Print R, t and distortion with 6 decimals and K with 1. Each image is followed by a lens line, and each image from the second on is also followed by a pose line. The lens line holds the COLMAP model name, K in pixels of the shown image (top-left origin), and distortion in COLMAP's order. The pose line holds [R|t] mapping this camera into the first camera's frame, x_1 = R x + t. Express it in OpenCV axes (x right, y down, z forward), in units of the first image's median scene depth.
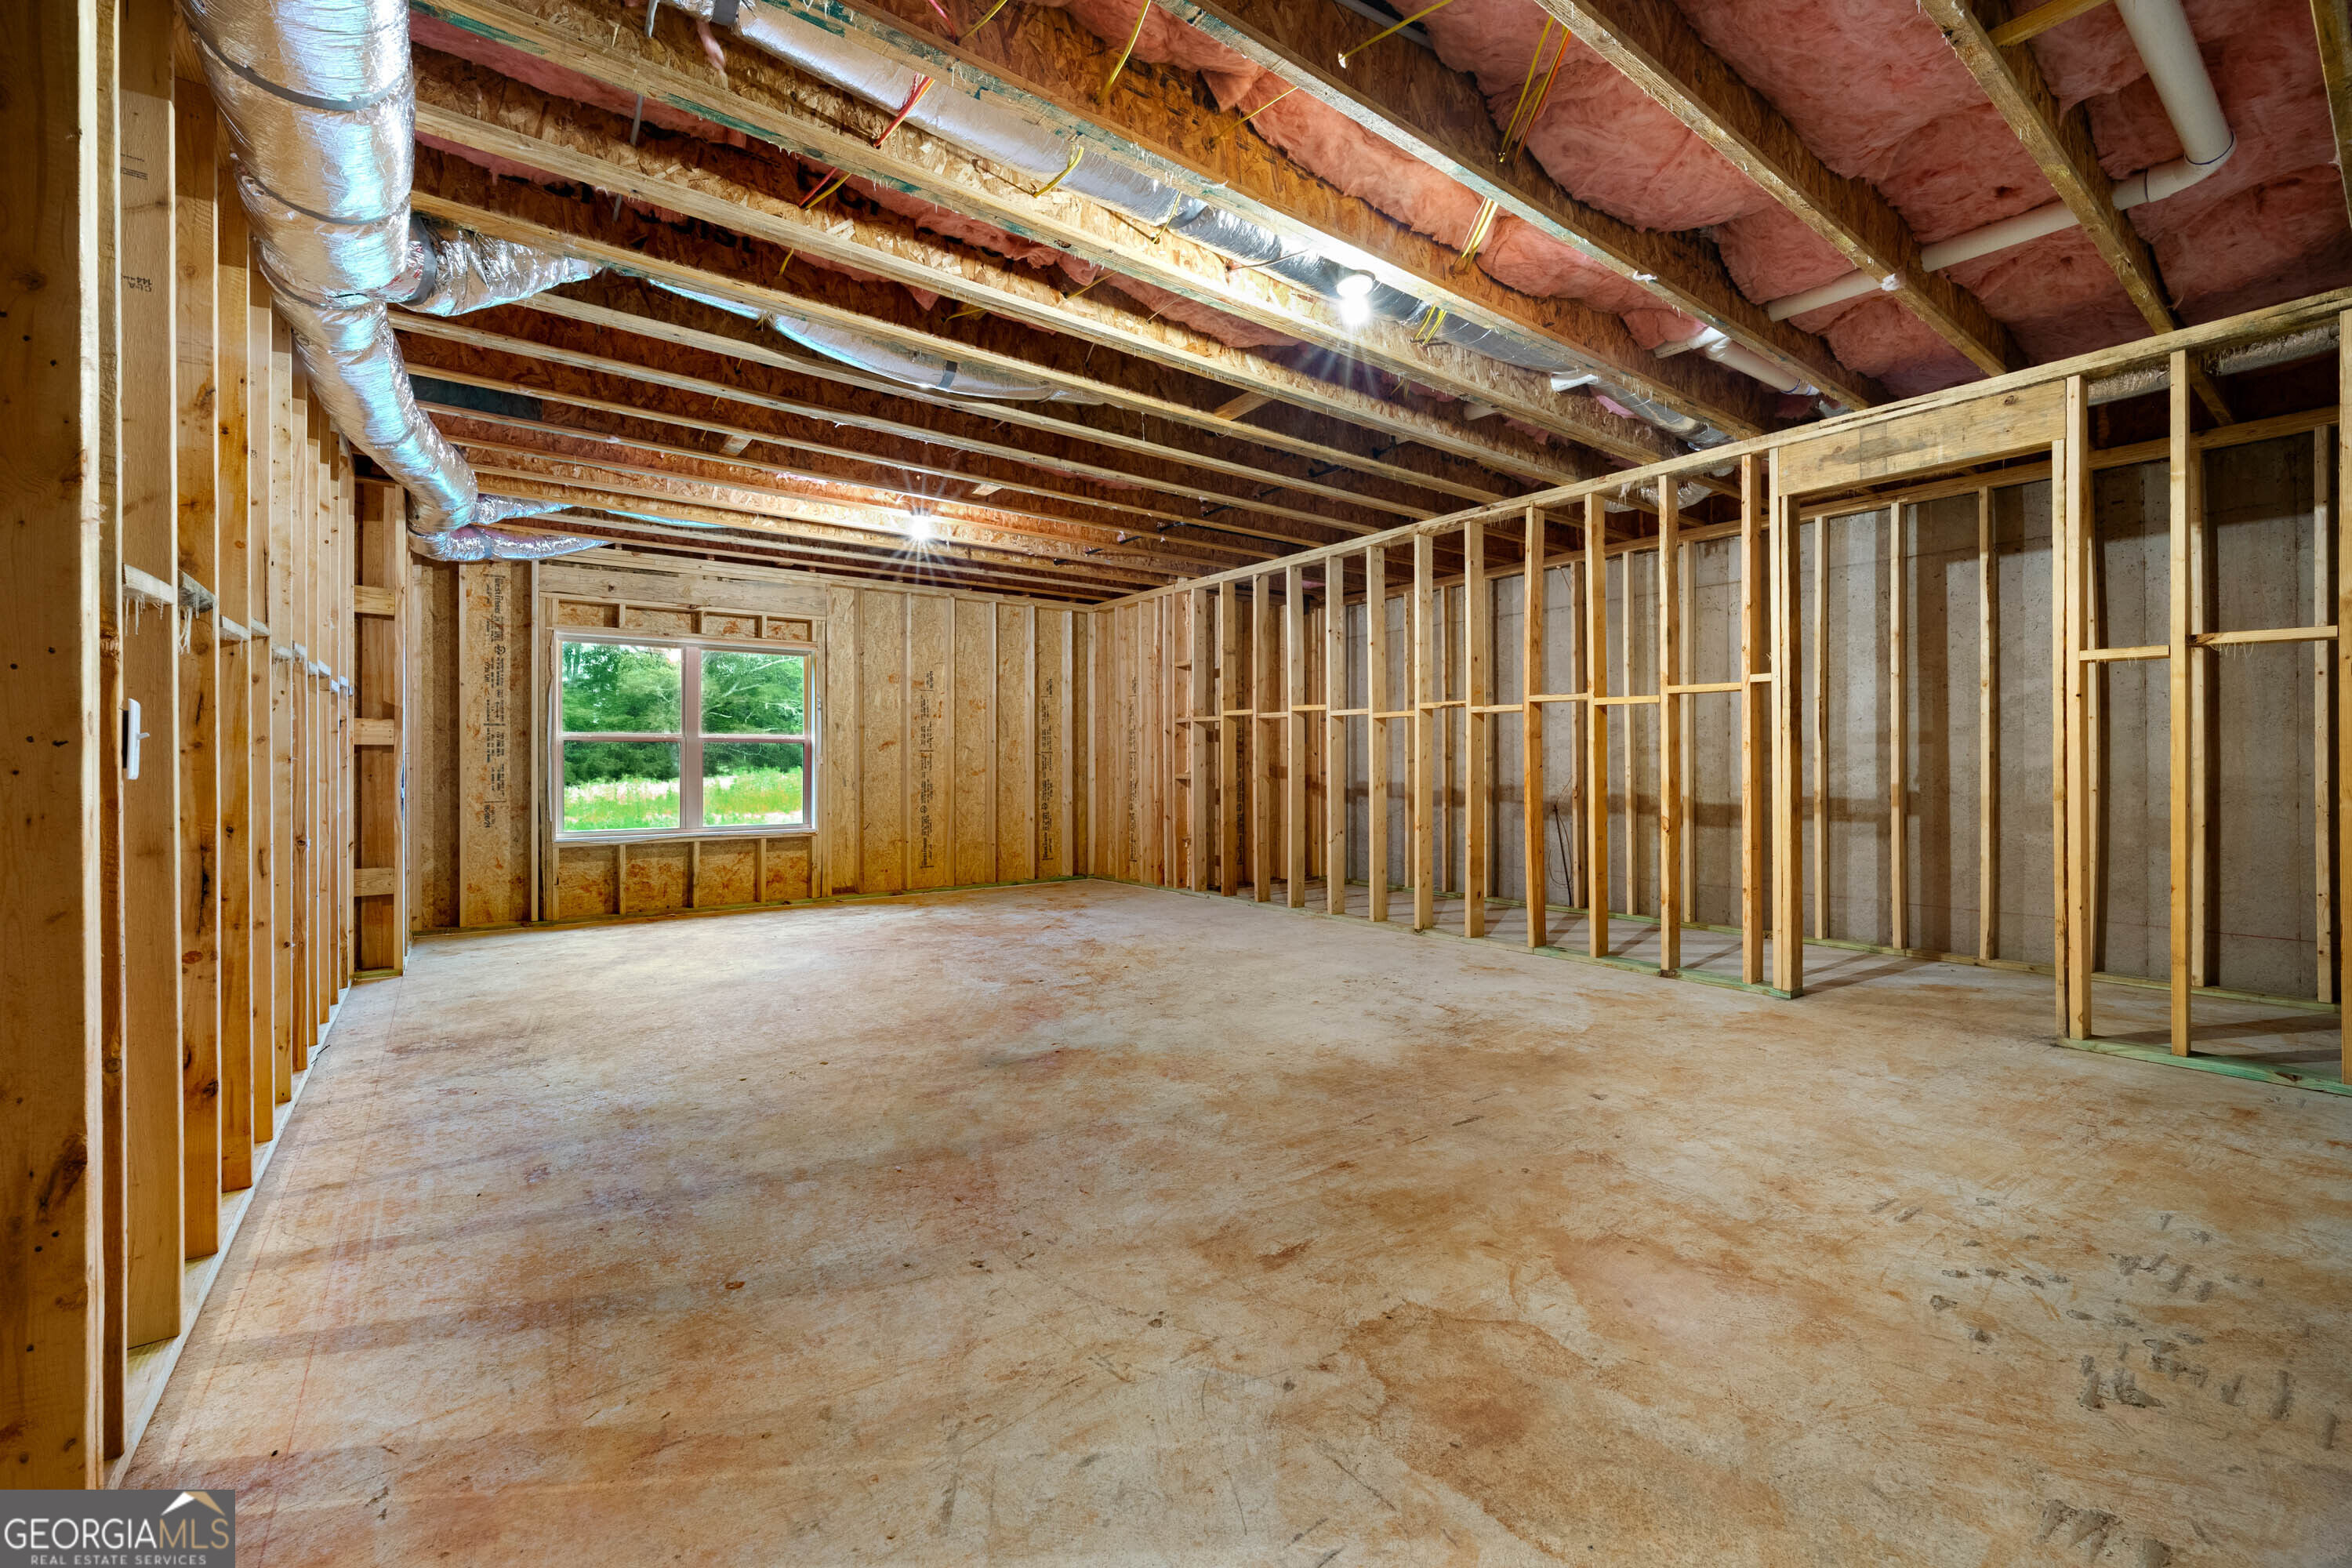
lens RADIAL K [[949.9, 0, 1184.7], [0, 949.9, 766.4], [0, 0, 1]] dist [-0.002436, -0.000222]
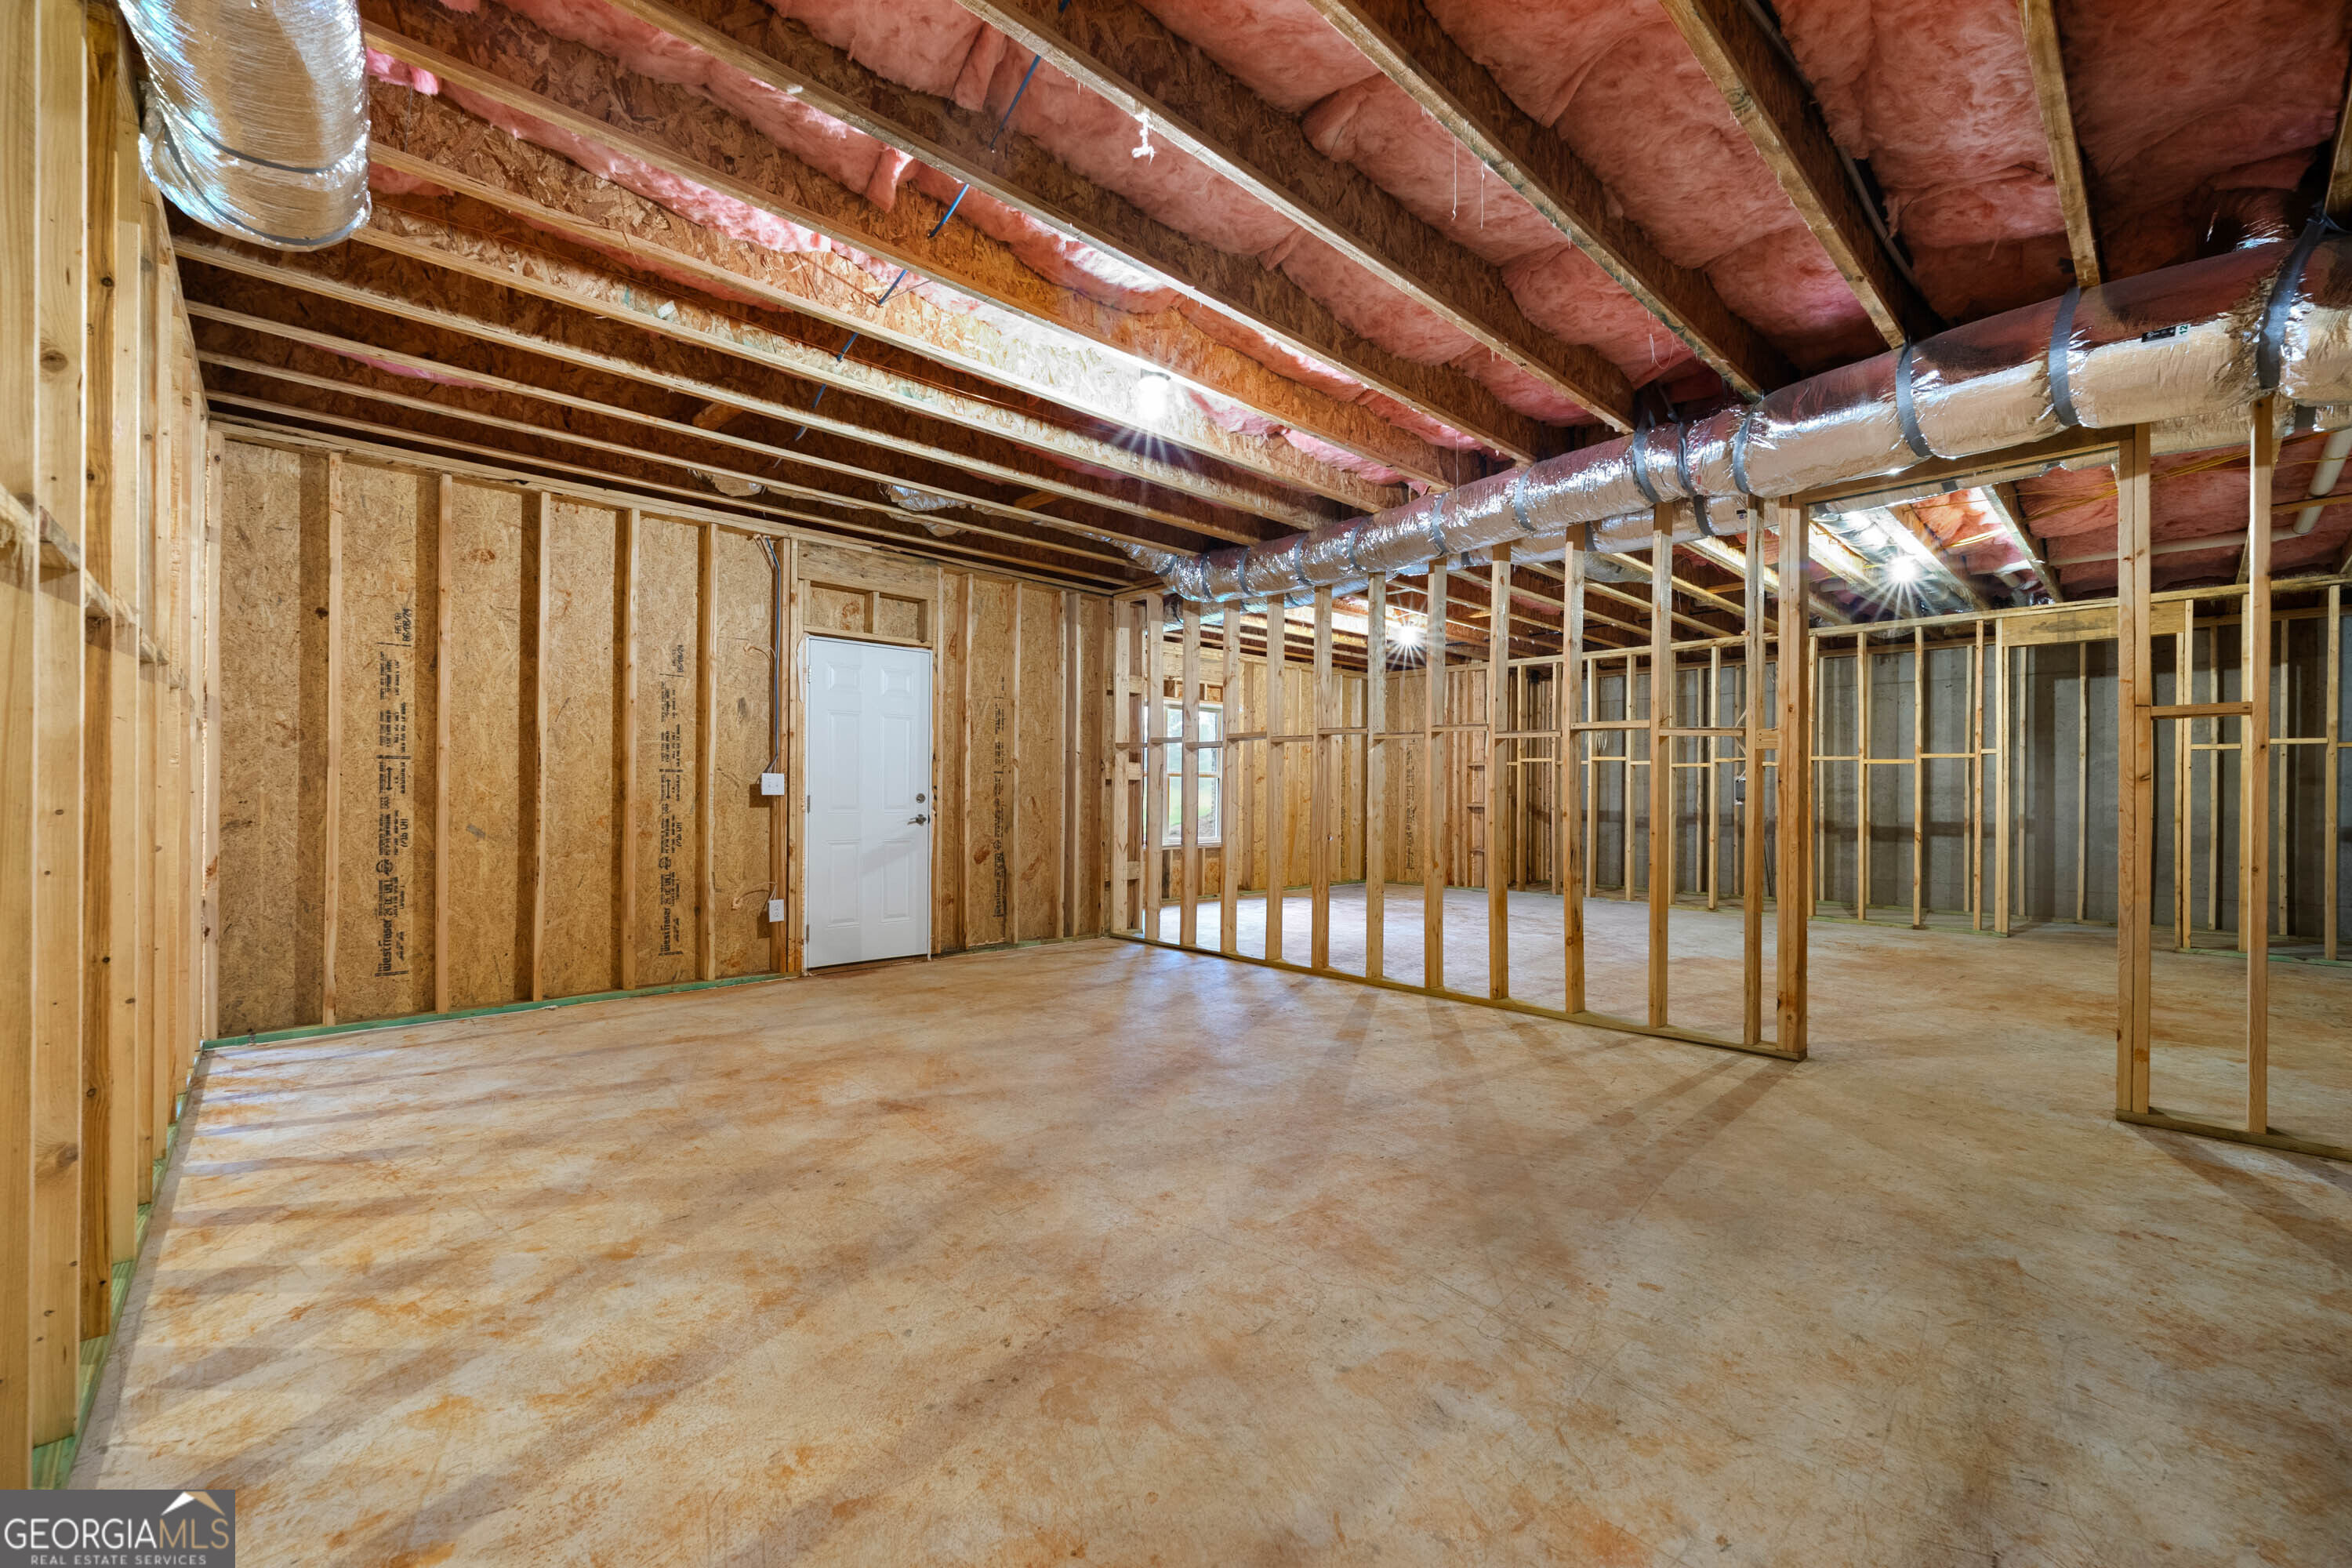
lens RADIAL K [[949.9, 0, 1165.9], [0, 949.9, 799.2], [0, 0, 1]] dist [-0.002436, -0.000222]
pose [[0.993834, 0.008521, 0.110548, -0.932746], [-0.009160, 0.999944, 0.005267, -0.002491], [-0.110497, -0.006247, 0.993857, -0.473302]]
